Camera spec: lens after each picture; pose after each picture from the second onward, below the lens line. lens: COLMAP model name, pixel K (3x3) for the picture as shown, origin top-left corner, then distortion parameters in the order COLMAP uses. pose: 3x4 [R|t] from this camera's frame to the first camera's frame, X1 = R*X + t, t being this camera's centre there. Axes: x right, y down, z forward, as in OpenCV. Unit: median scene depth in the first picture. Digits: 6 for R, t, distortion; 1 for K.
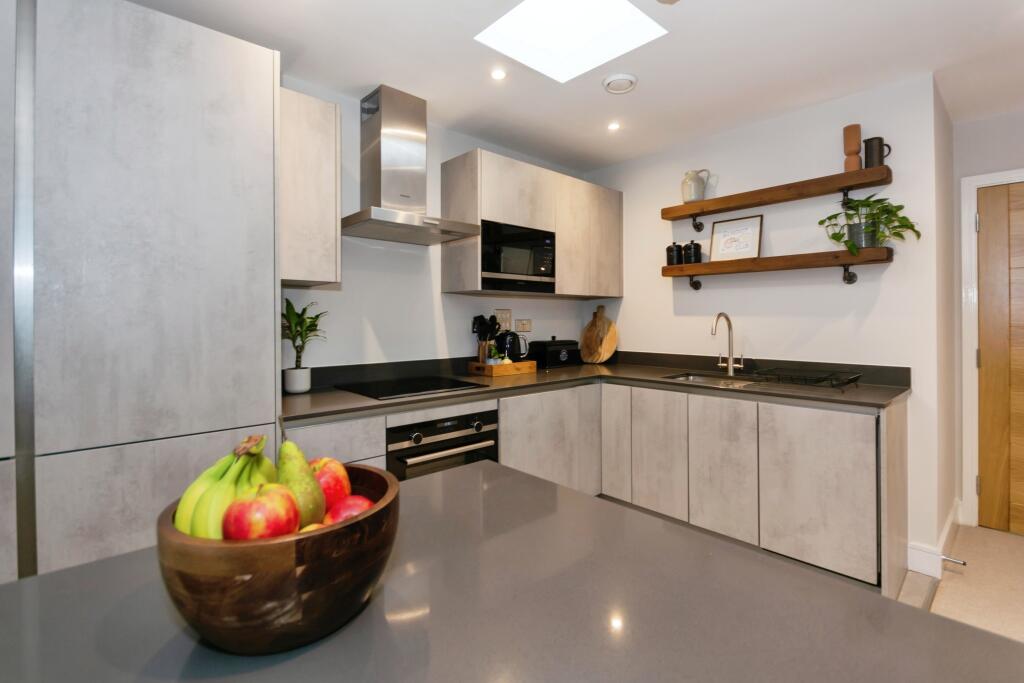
lens RADIAL K [[473.5, 0, 524.7], [0, 473.5, 317.9], [0, 0, 1]] dist [0.000427, -0.000034]
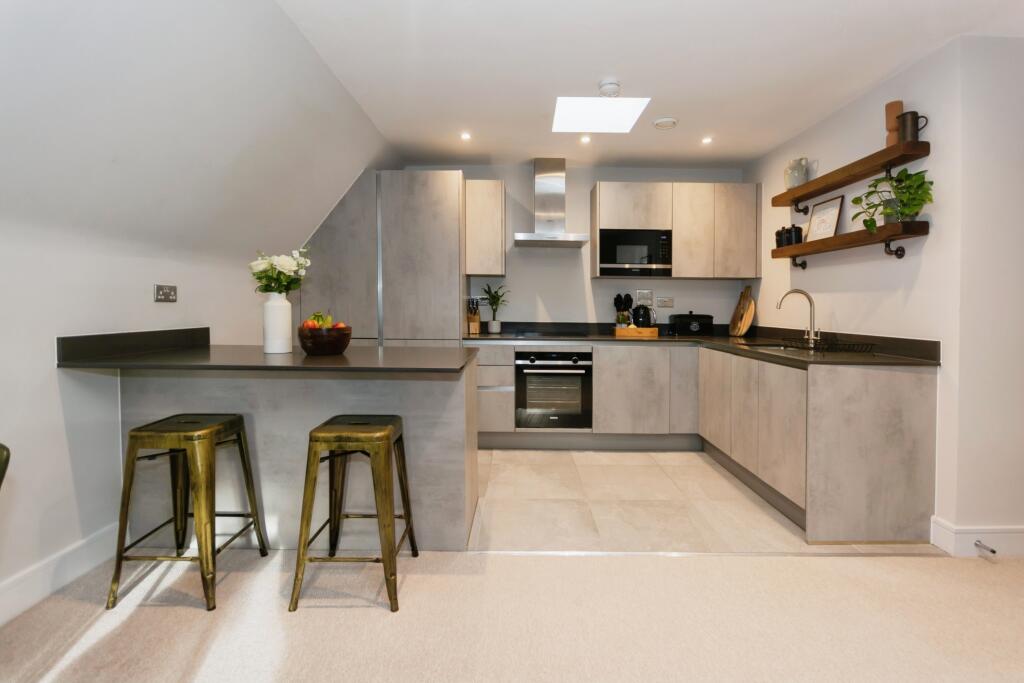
lens RADIAL K [[473.5, 0, 524.7], [0, 473.5, 317.9], [0, 0, 1]] dist [0.000427, -0.000034]
pose [[0.738454, 0.026798, -0.673771, 0.673326], [-0.009865, 0.999532, 0.028943, 0.028968], [0.674231, -0.014727, 0.738373, -0.243746]]
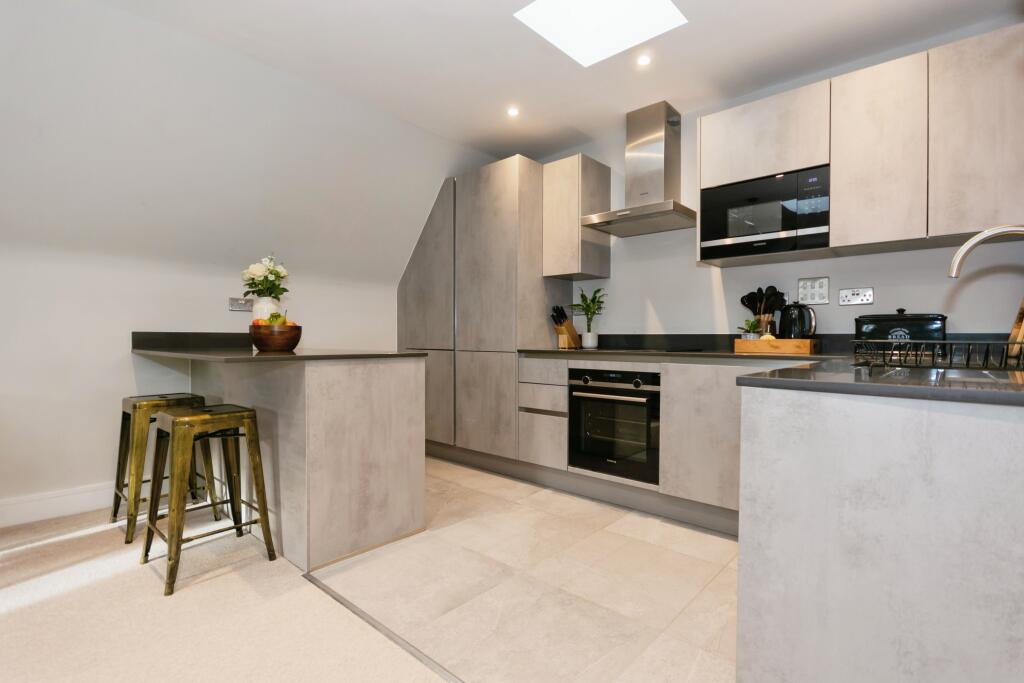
lens RADIAL K [[490.8, 0, 522.8], [0, 490.8, 347.2], [0, 0, 1]] dist [0.001008, 0.000392]
pose [[0.092256, 0.021285, -0.995508, 0.813982], [0.000749, 0.999770, 0.021446, 0.090205], [0.995735, -0.002724, 0.092218, 0.479362]]
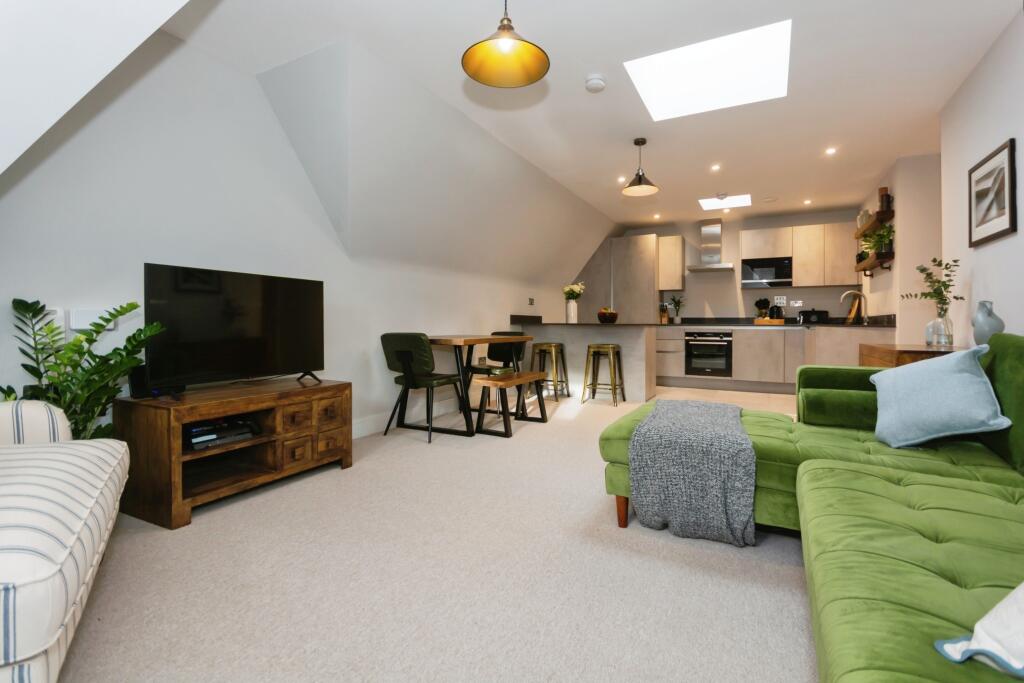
lens RADIAL K [[473.5, 0, 524.7], [0, 473.5, 317.9], [0, 0, 1]] dist [0.000427, -0.000034]
pose [[0.339202, -0.004408, -0.940703, 1.666254], [-0.002724, 0.999980, -0.005668, 0.103440], [0.940710, 0.004485, 0.339183, -0.813383]]
